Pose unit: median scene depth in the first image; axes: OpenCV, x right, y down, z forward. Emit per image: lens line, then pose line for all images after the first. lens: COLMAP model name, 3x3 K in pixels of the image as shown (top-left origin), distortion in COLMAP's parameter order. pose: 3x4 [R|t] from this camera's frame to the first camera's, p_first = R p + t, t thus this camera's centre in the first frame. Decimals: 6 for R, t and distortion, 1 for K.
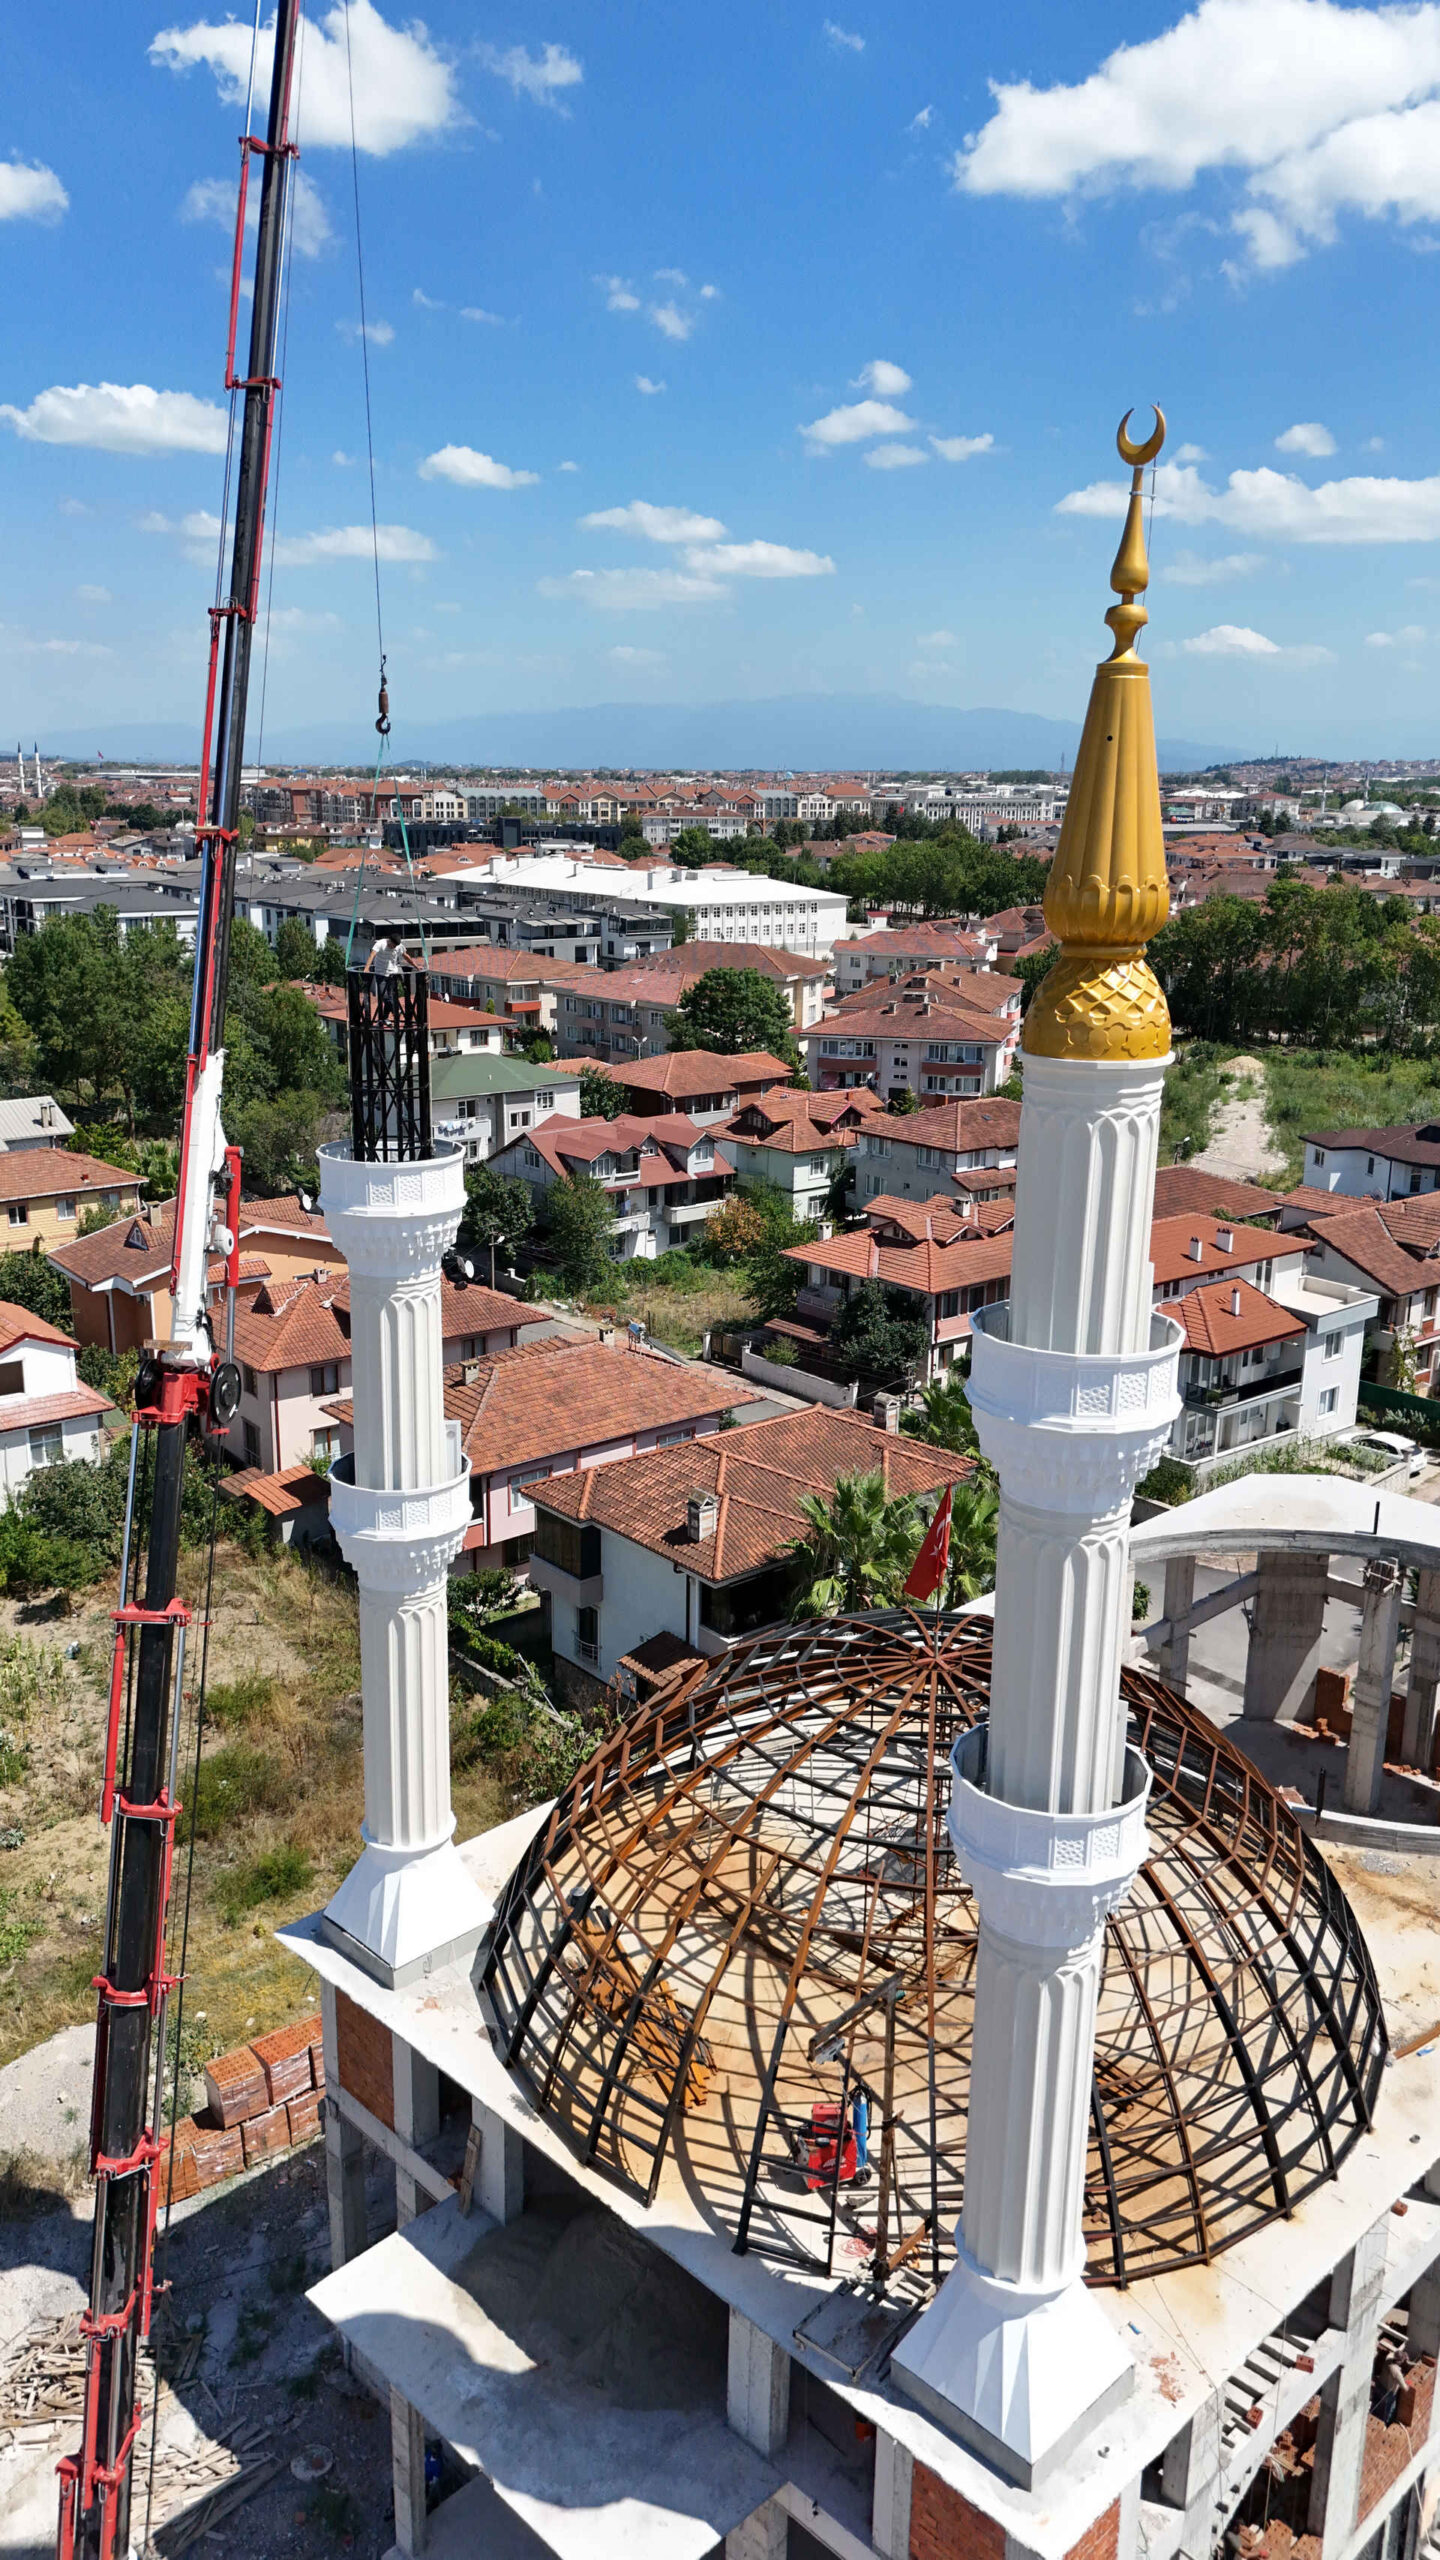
lens RADIAL K [[1884.9, 0, 718.4], [0, 1884.9, 1271.5], [0, 0, 1]] dist [0.107451, -0.176102]
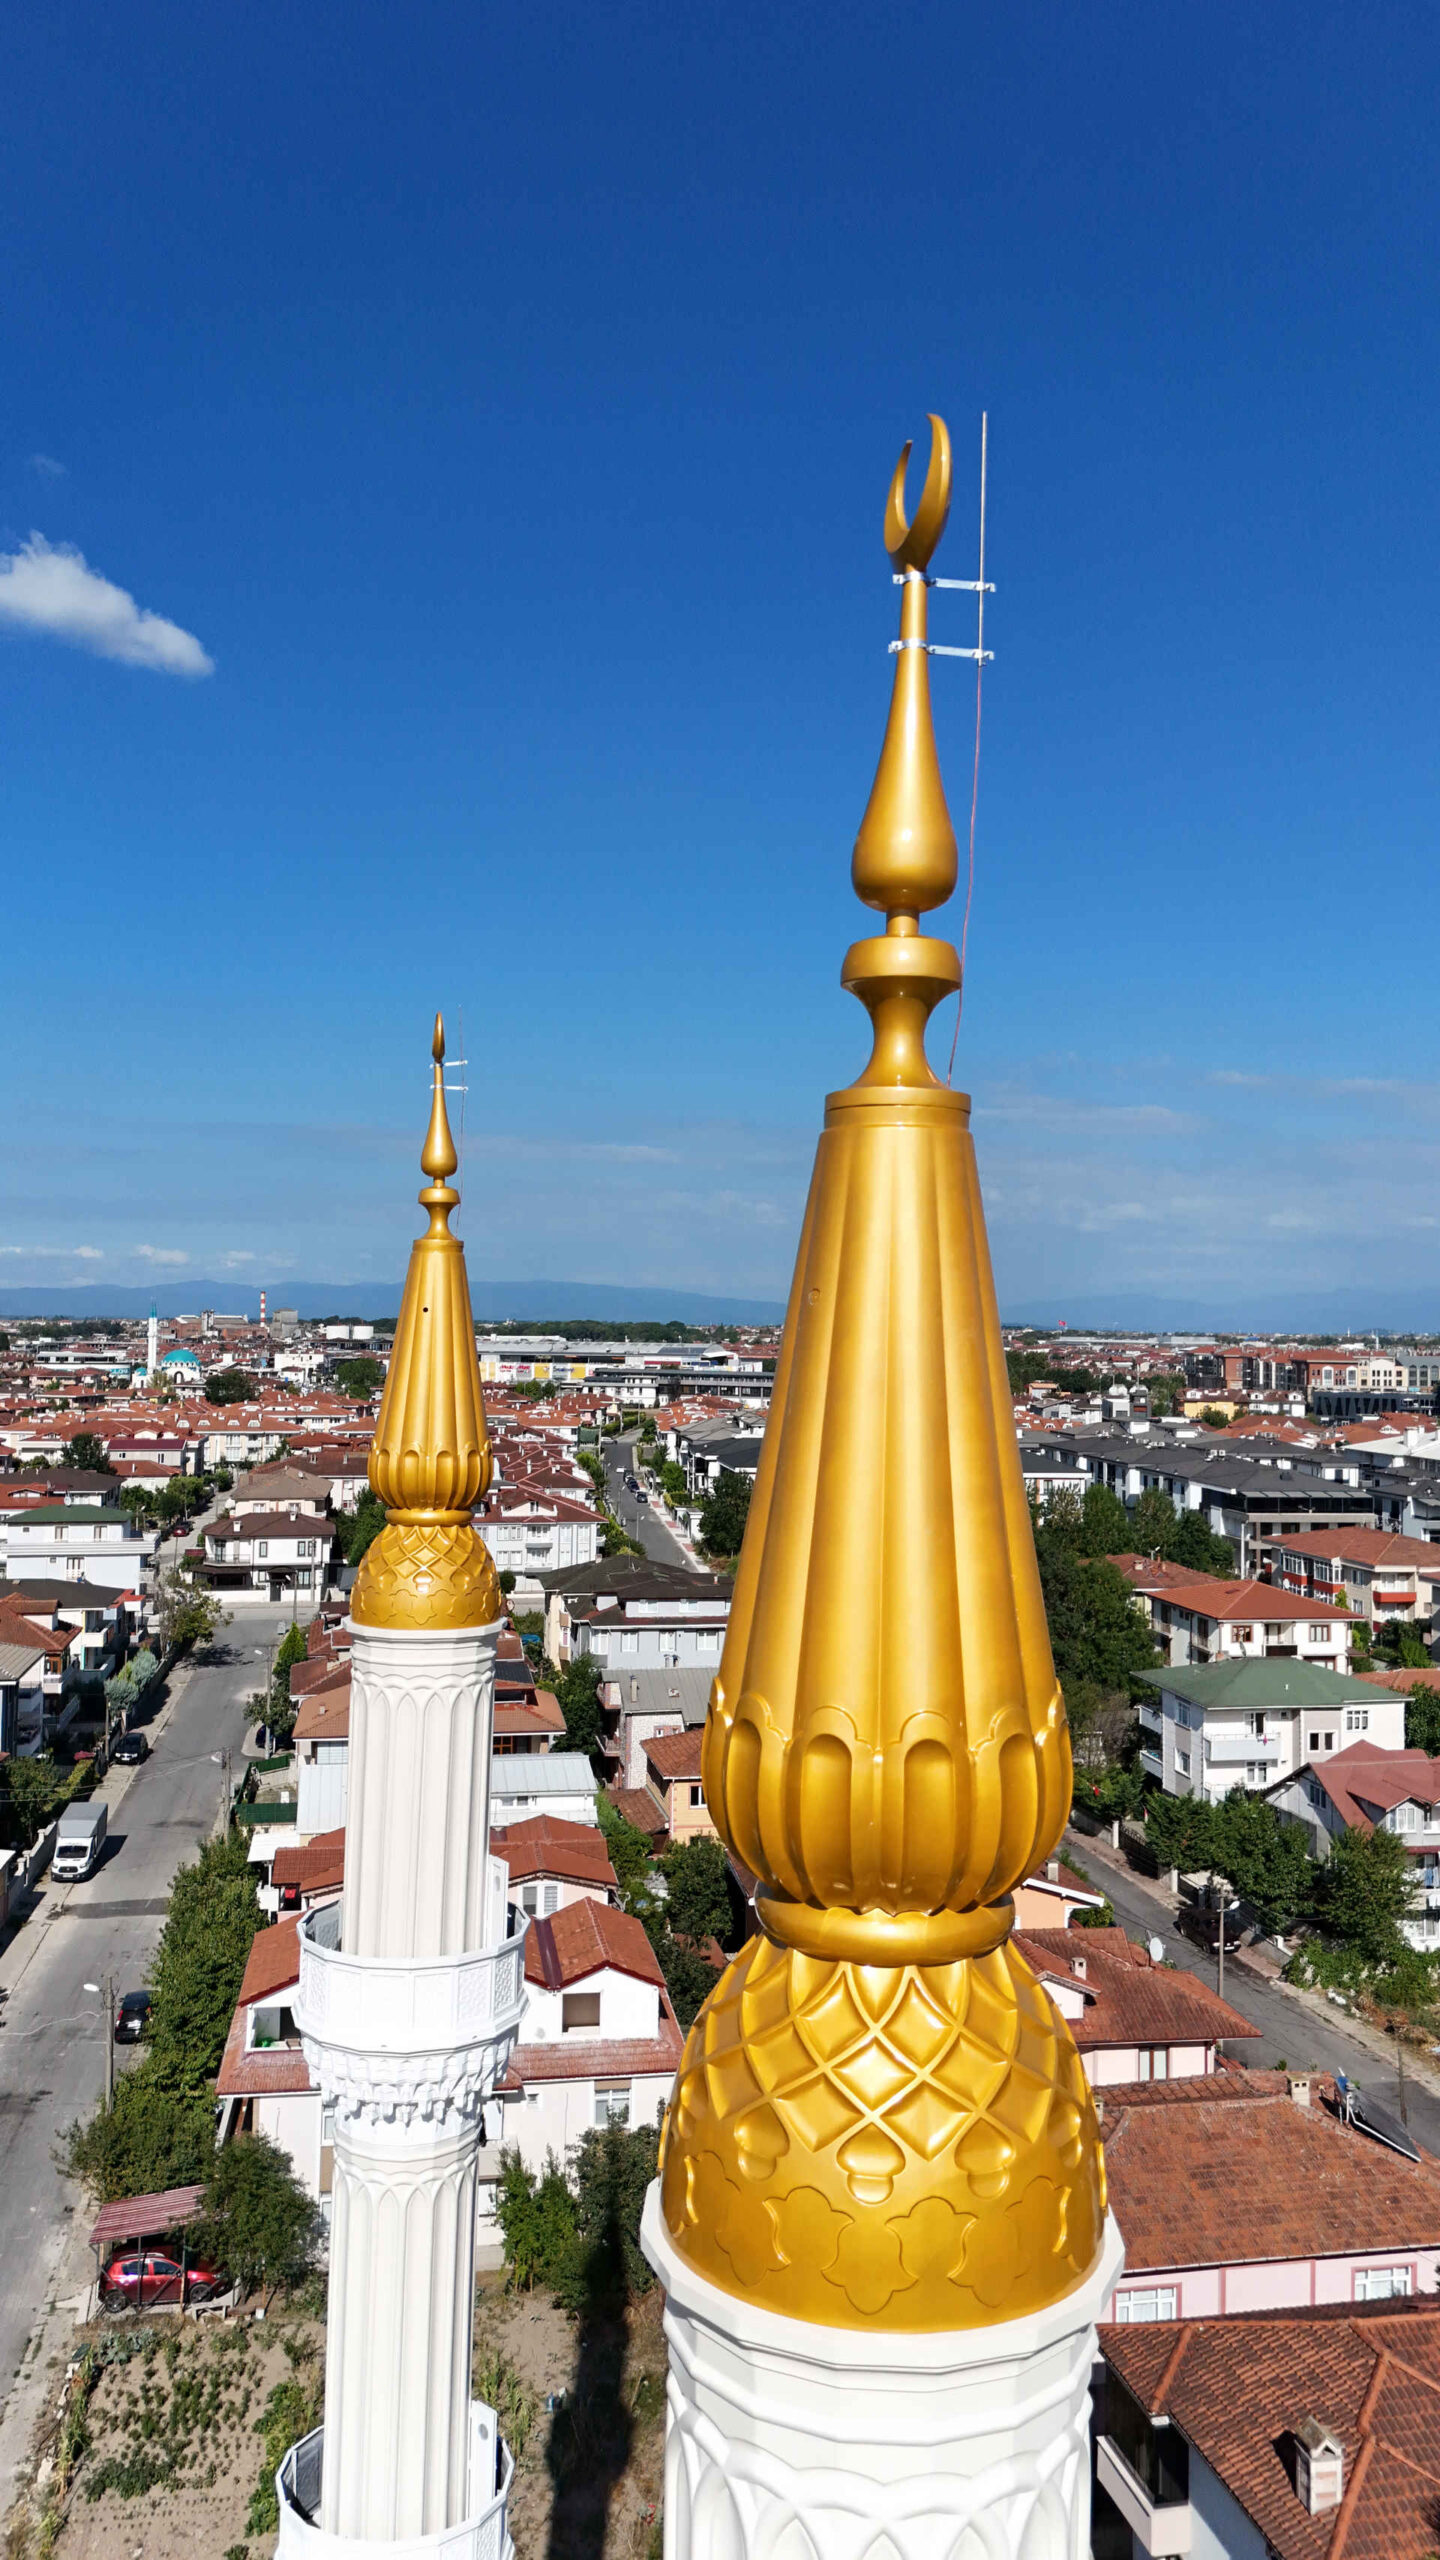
lens RADIAL K [[1887.9, 0, 719.3], [0, 1887.9, 1264.5], [0, 0, 1]] dist [0.064536, -0.066939]
pose [[0.883883, -0.013196, -0.467522, 0.059817], [-0.123494, 0.957543, -0.260500, -0.033116], [0.451110, 0.287987, 0.844727, 0.119563]]
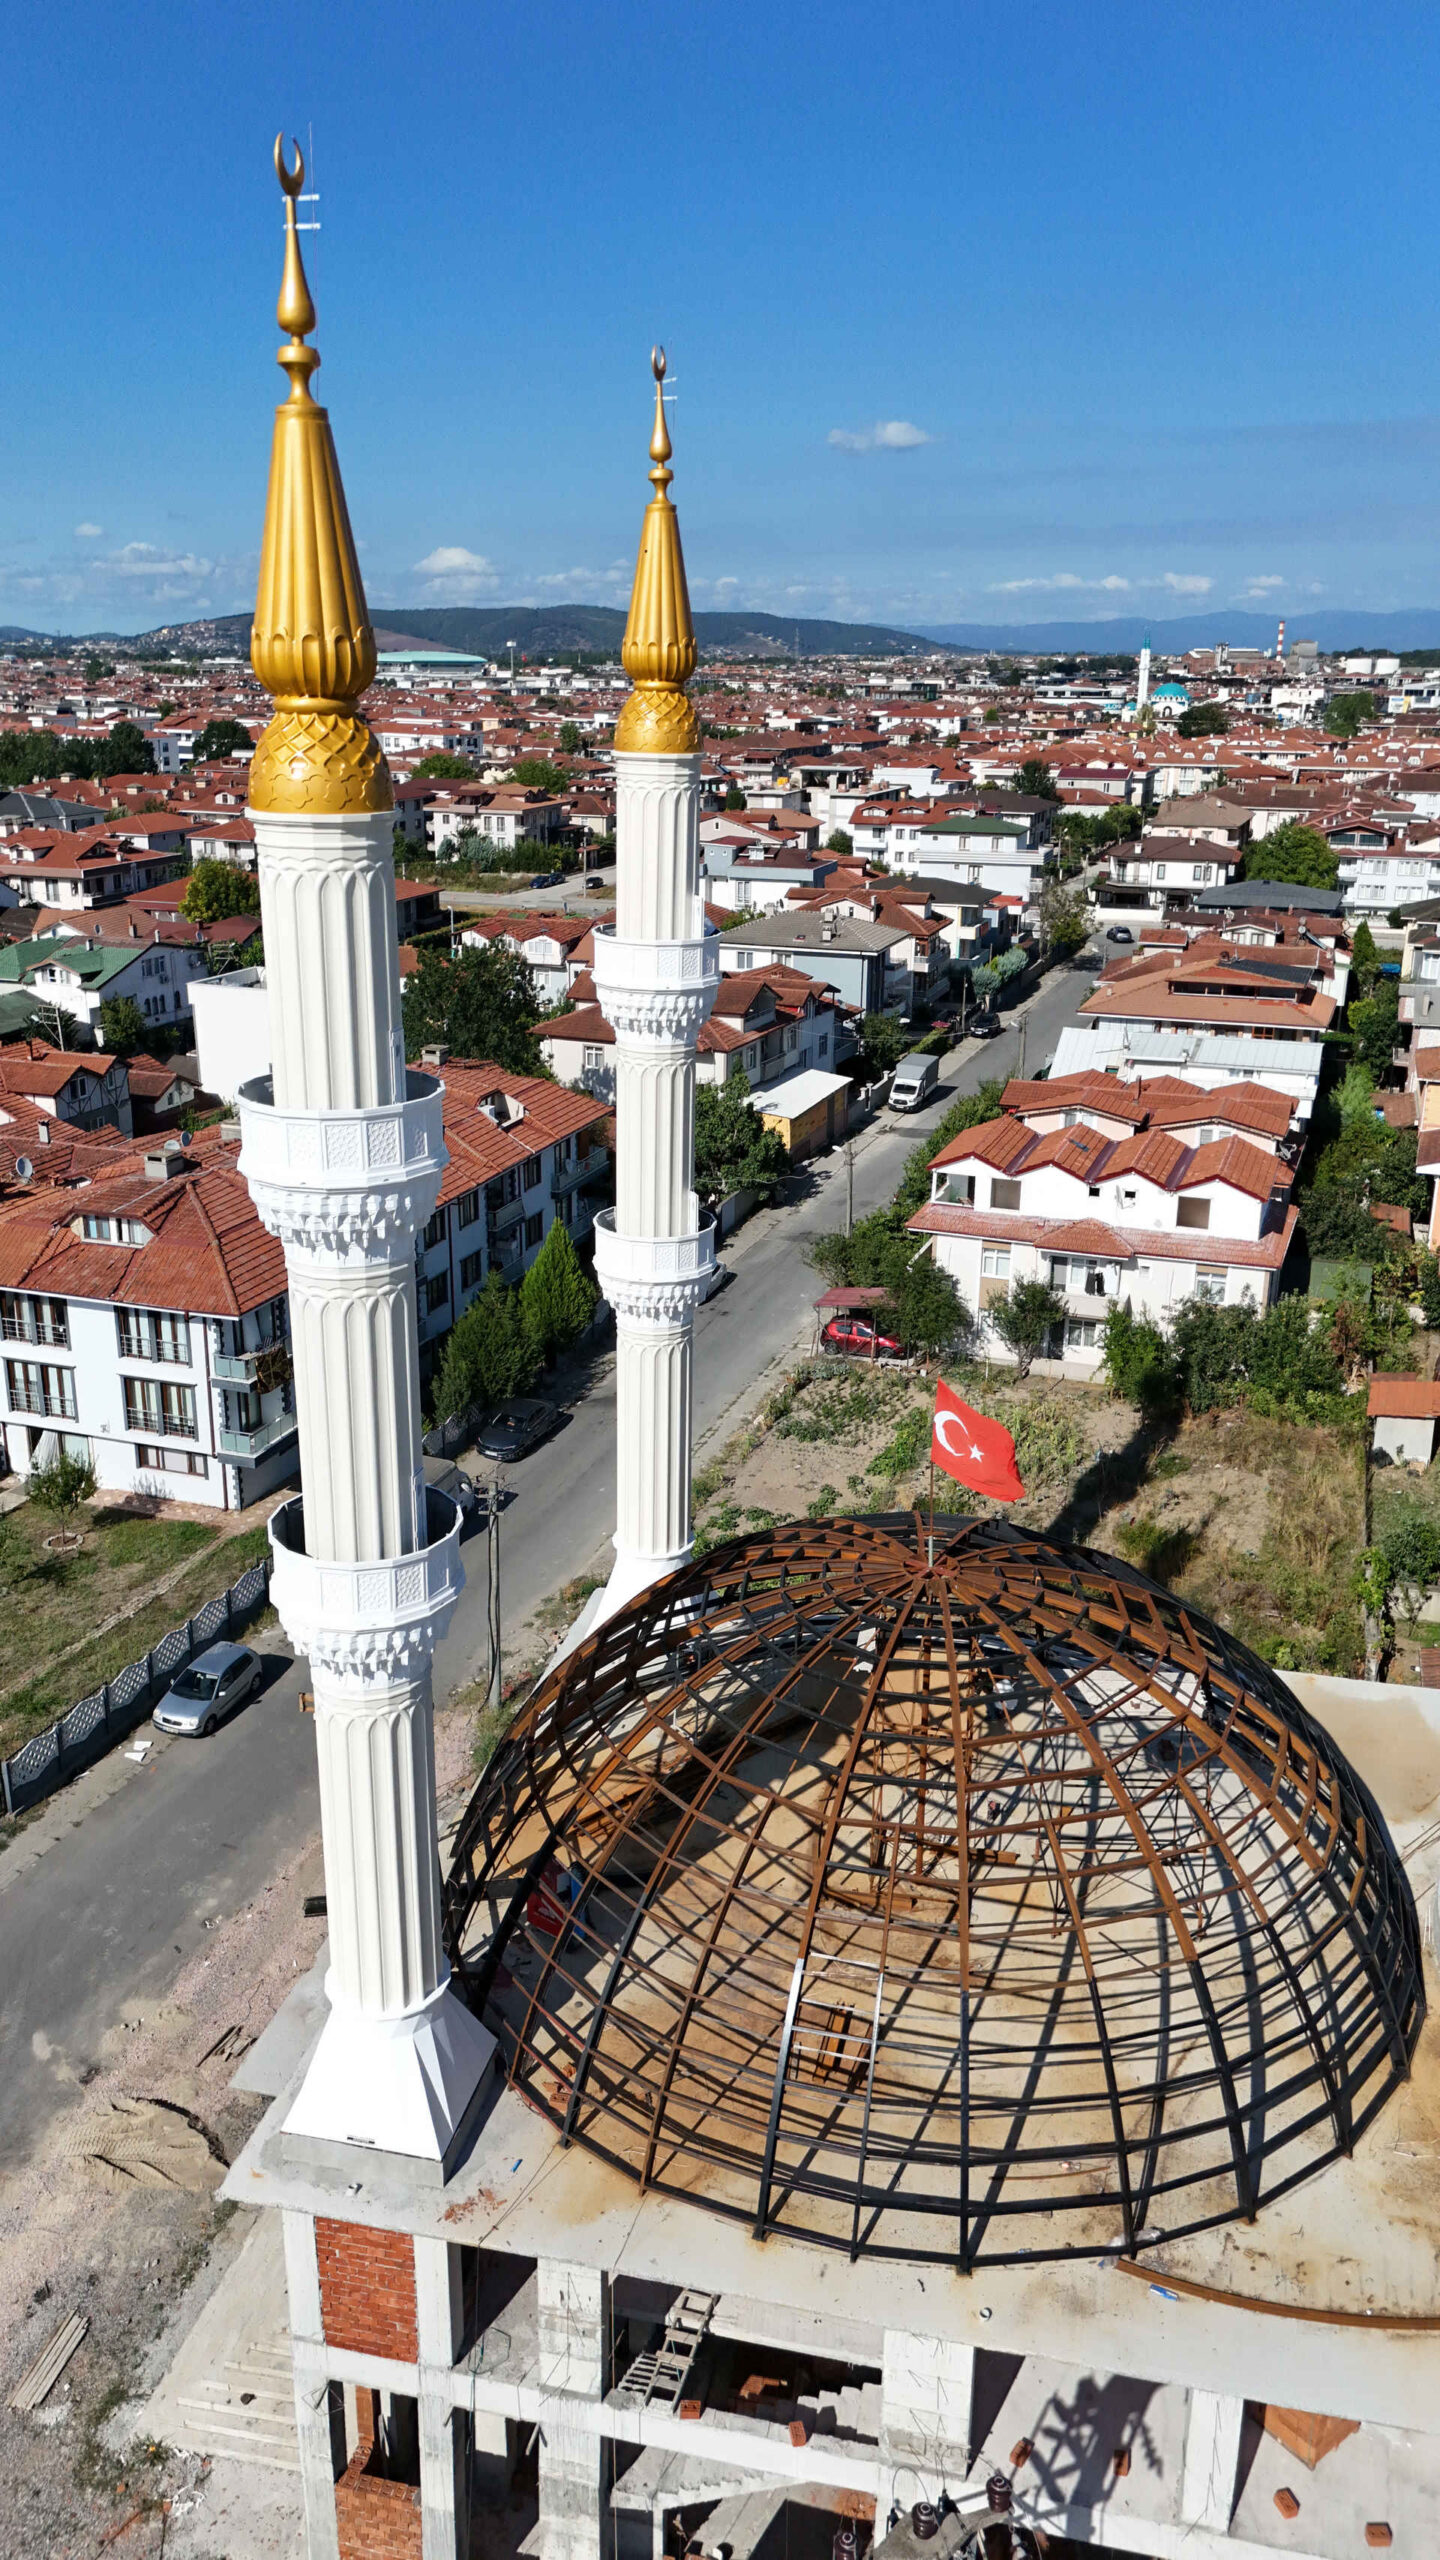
lens RADIAL K [[1862.9, 0, 670.6], [0, 1862.9, 1372.1], [0, 0, 1]] dist [-0.001223, -0.071932]
pose [[0.519798, 0.297354, -0.800869, 0.214052], [-0.209593, 0.953205, 0.217880, -0.015544], [0.828179, 0.054603, 0.557797, 0.110458]]
